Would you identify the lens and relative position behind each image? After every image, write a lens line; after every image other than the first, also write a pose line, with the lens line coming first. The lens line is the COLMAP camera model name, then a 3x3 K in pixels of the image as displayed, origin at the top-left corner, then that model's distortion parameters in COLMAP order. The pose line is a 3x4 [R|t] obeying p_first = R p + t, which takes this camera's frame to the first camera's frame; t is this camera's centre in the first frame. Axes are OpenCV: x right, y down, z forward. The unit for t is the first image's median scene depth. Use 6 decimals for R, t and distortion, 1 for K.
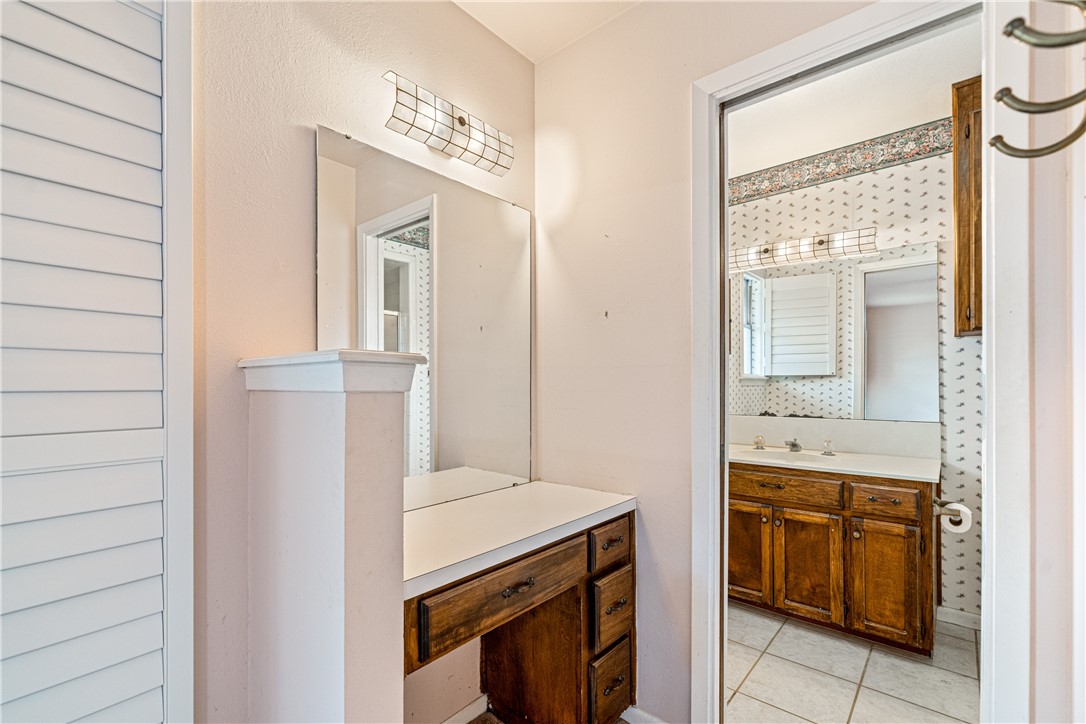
lens RADIAL K [[471.3, 0, 540.4], [0, 471.3, 372.3], [0, 0, 1]] dist [0.001896, -0.000355]
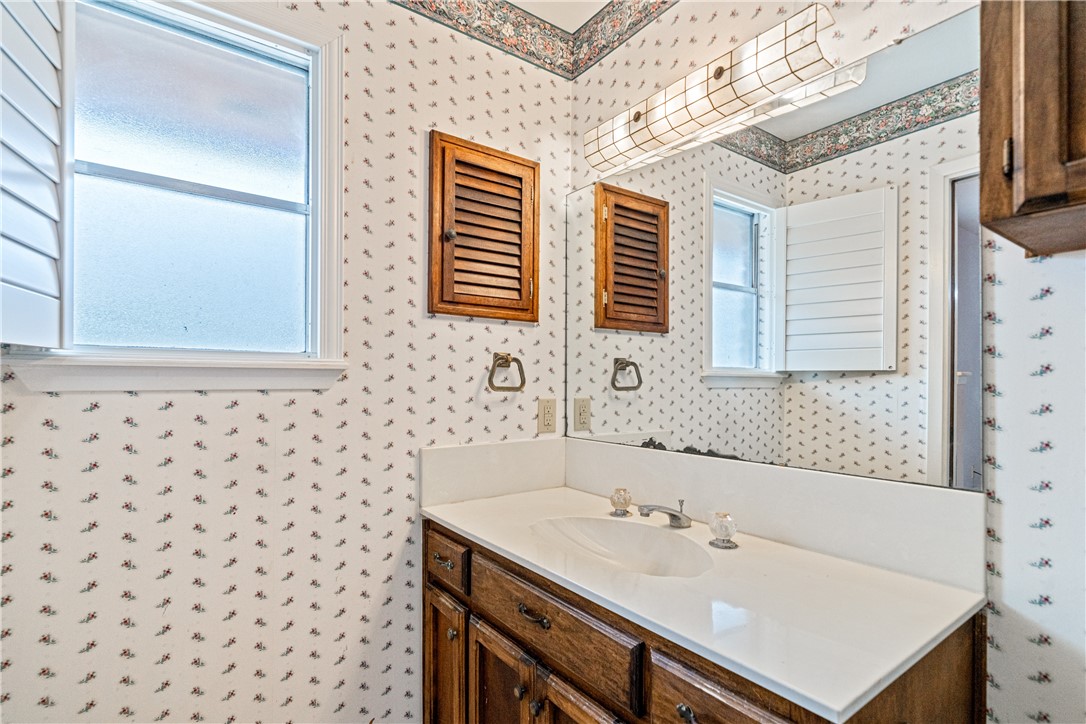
lens RADIAL K [[523.0, 0, 541.9], [0, 523.0, 372.0], [0, 0, 1]] dist [-0.000472, 0.001594]
pose [[0.976564, 0.003414, -0.215201, 0.549583], [-0.002850, 0.999992, 0.002930, 0.011264], [0.215210, -0.002248, 0.976565, 0.483079]]
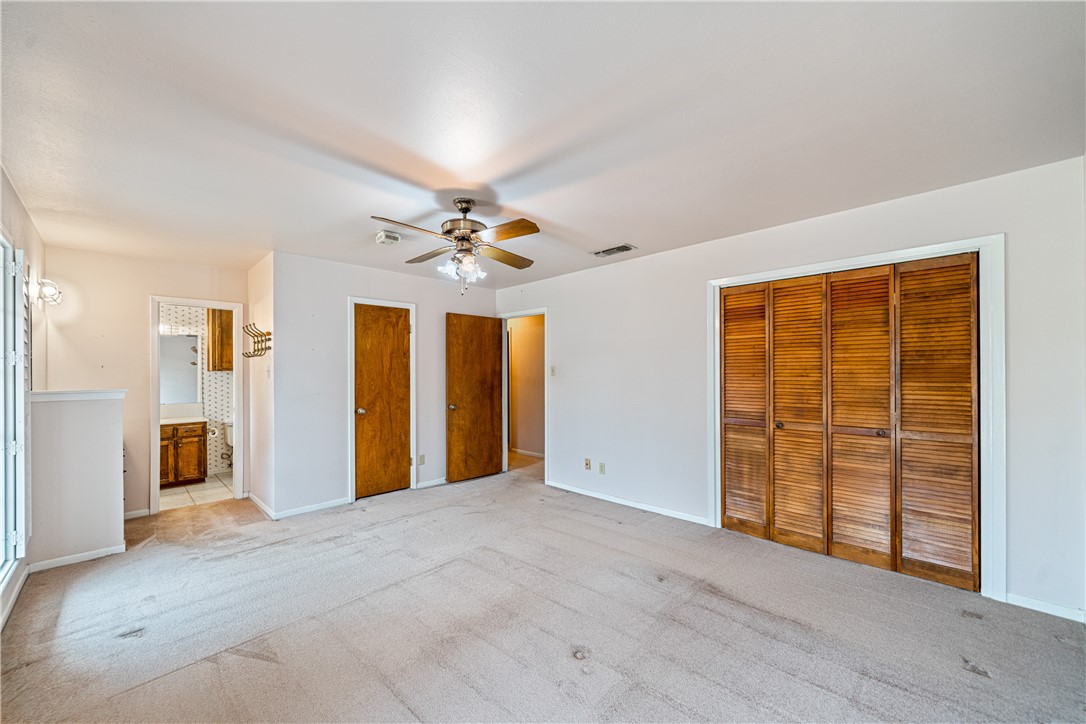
lens RADIAL K [[407.1, 0, 540.5], [0, 407.1, 371.6], [0, 0, 1]] dist [-0.000249, 0.000048]
pose [[0.043643, 0.003626, 0.999041, -1.306516], [0.002132, 0.999991, -0.003723, -0.054113], [-0.999045, 0.002292, 0.043635, -0.967834]]
